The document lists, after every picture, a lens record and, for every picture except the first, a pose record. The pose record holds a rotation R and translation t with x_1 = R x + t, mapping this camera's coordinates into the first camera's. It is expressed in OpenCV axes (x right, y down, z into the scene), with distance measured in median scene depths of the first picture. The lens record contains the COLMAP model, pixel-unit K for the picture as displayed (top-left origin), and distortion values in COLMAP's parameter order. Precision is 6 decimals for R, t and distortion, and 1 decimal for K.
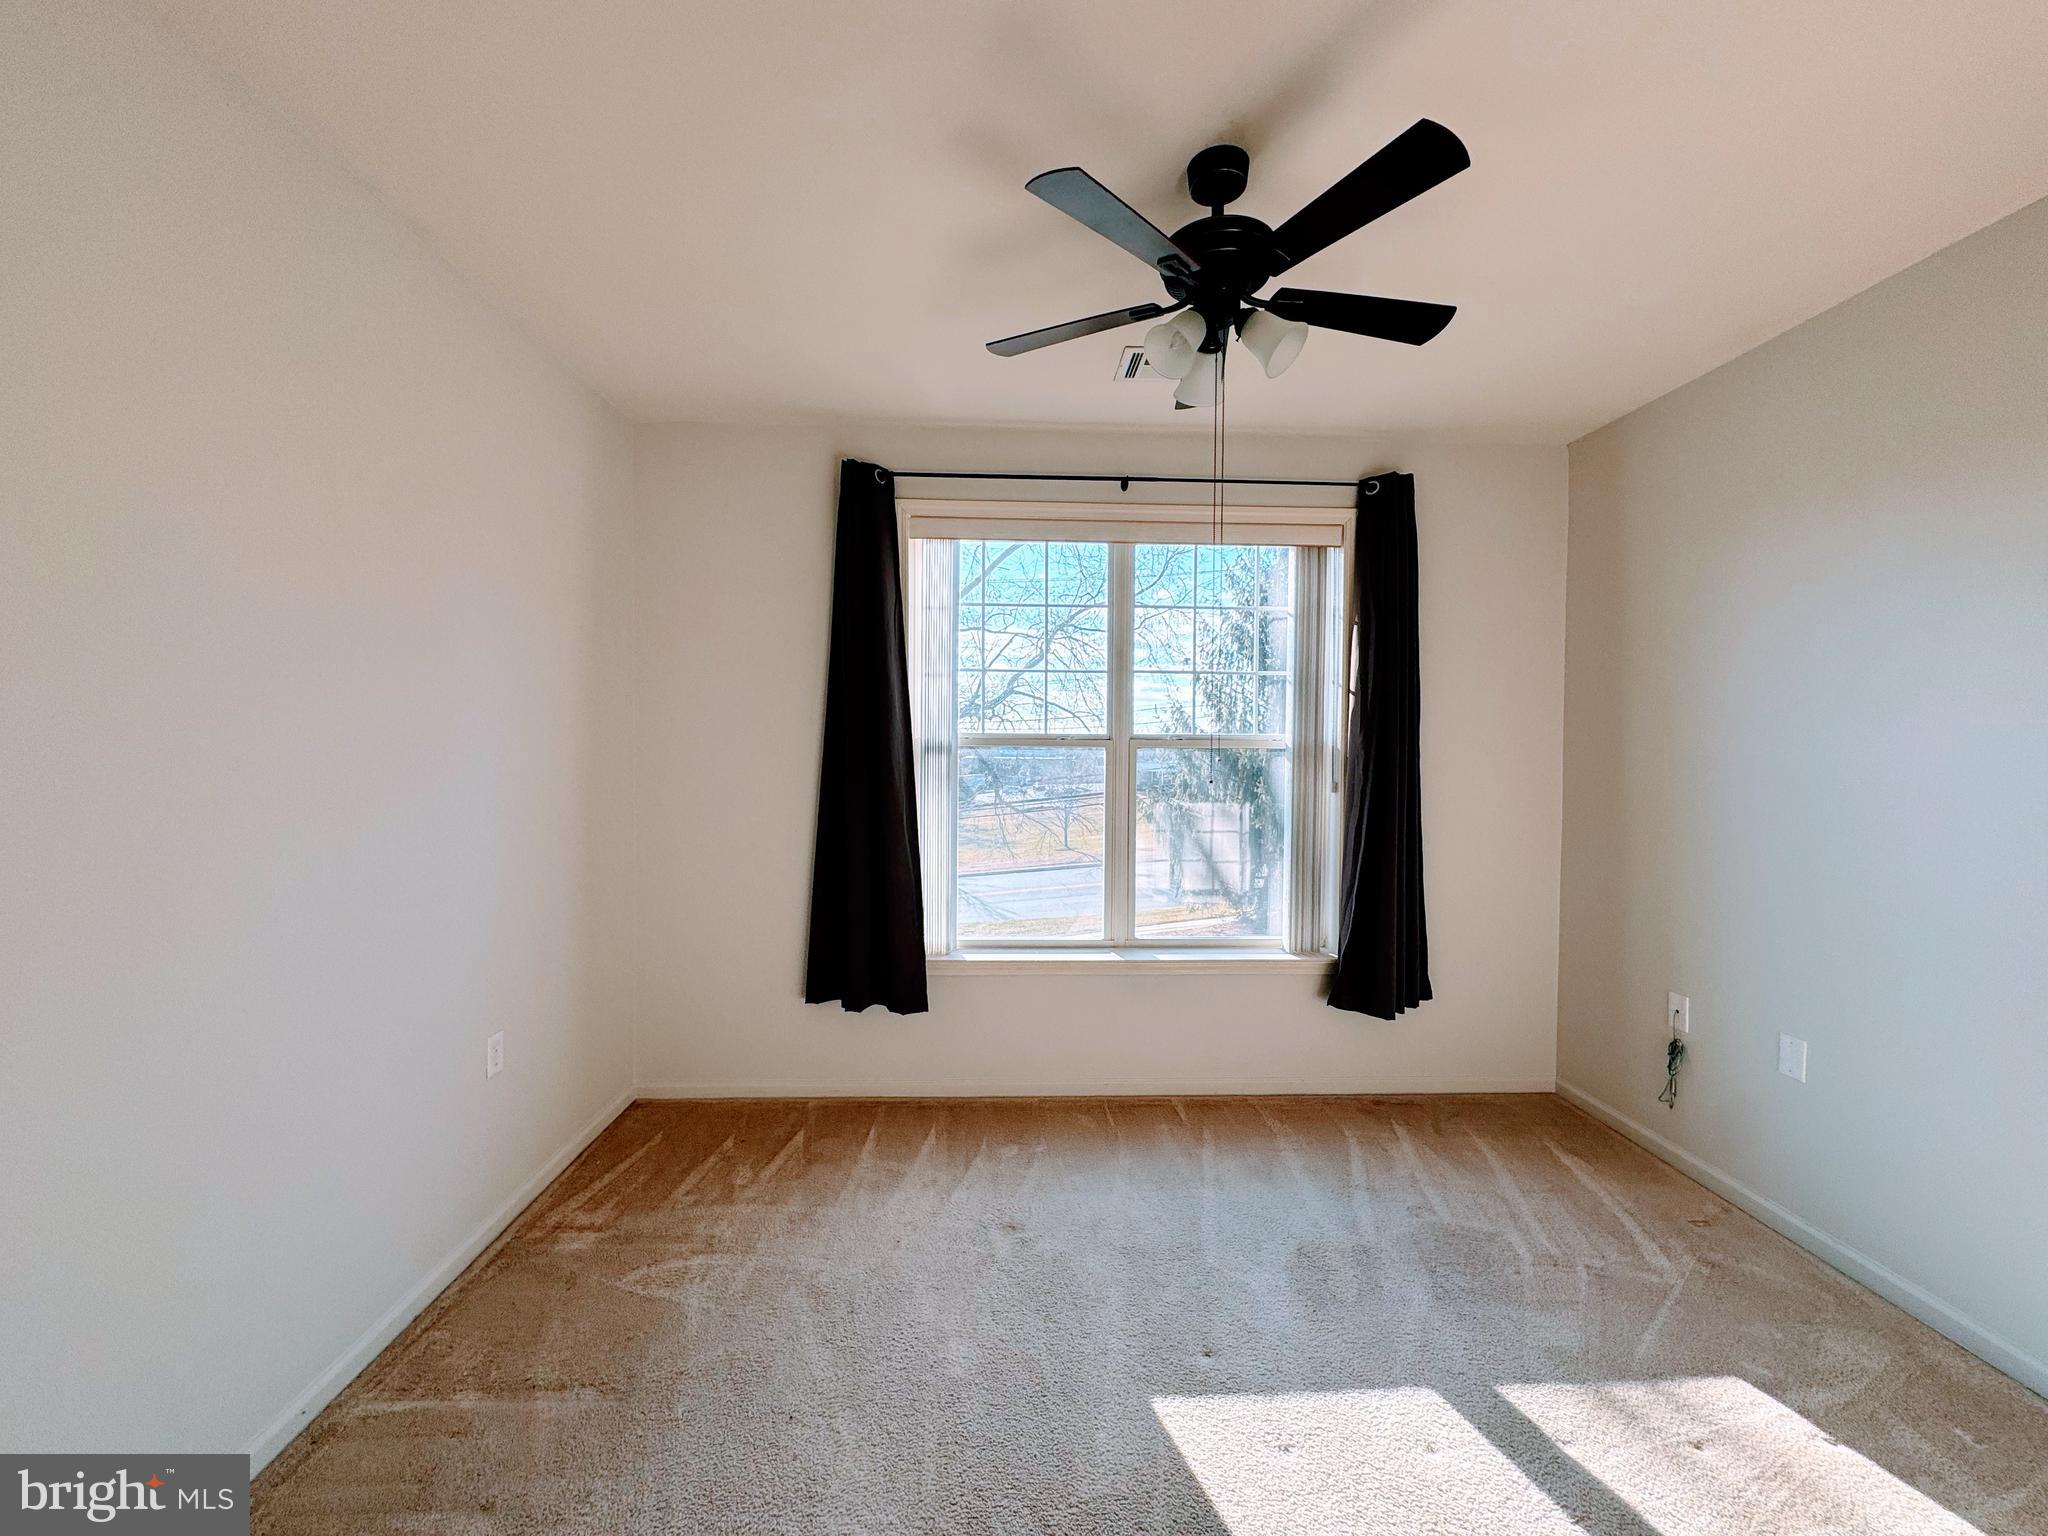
lens RADIAL K [[817.9, 0, 1019.9], [0, 817.9, 762.6], [0, 0, 1]] dist [-0.001056, 0.000170]
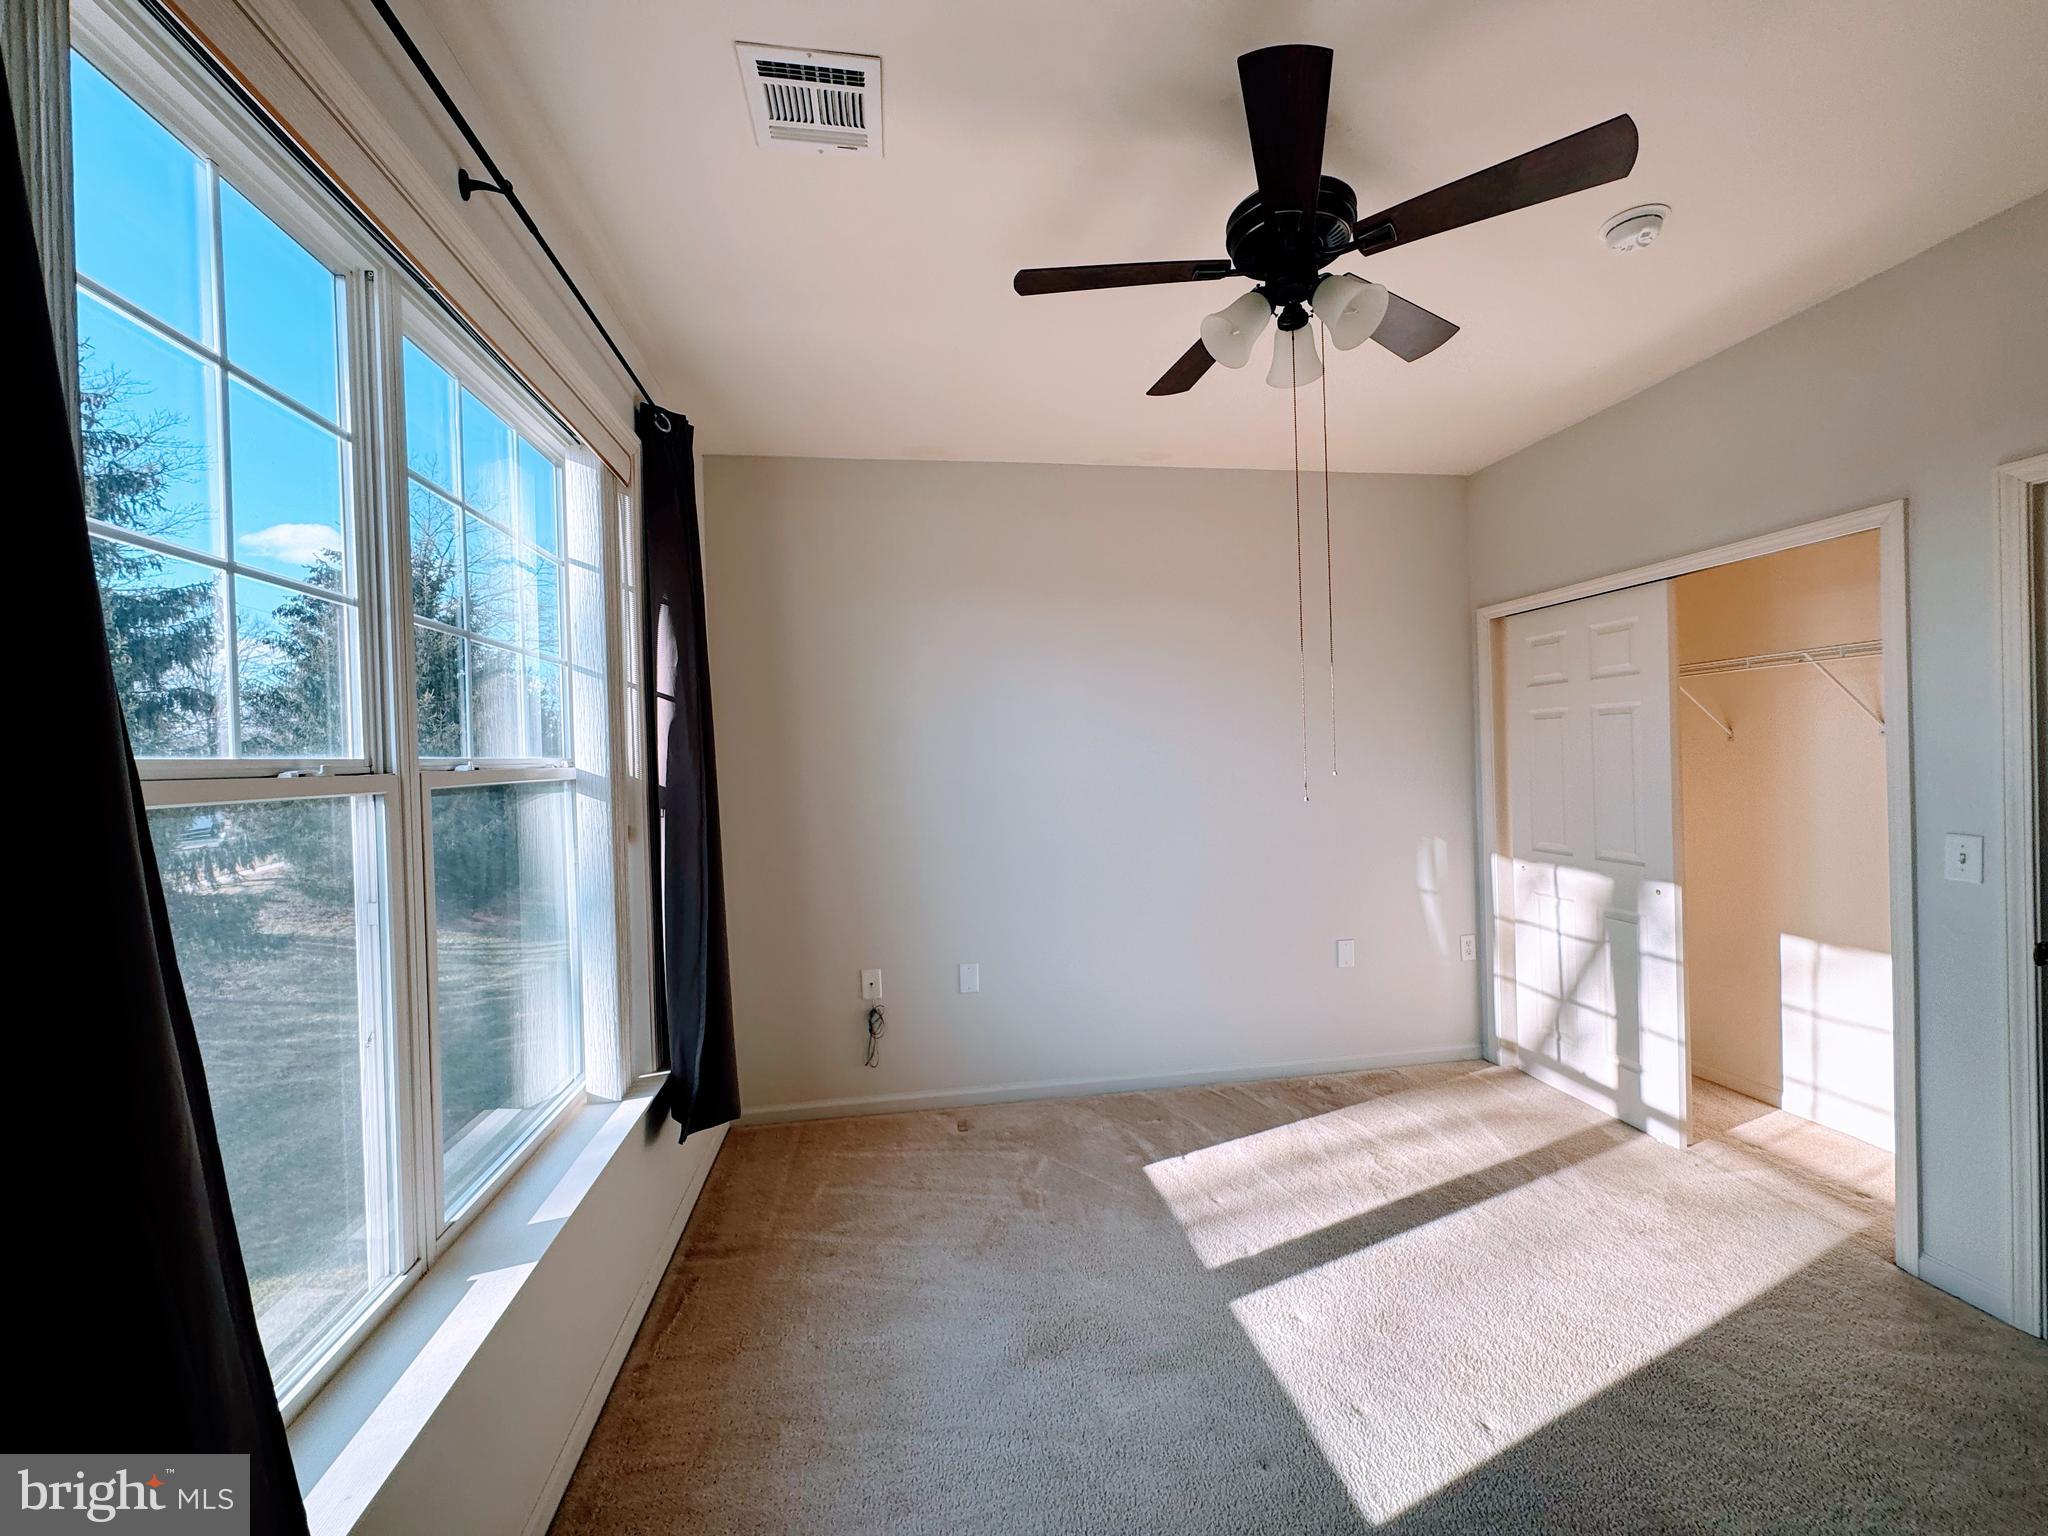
lens RADIAL K [[817.9, 0, 1019.9], [0, 817.9, 762.6], [0, 0, 1]] dist [-0.001056, 0.000170]
pose [[-0.121601, -0.014976, 0.992466, -0.488467], [0.041287, 0.998944, 0.020132, -0.041628], [-0.991720, 0.043424, -0.120854, 1.100284]]
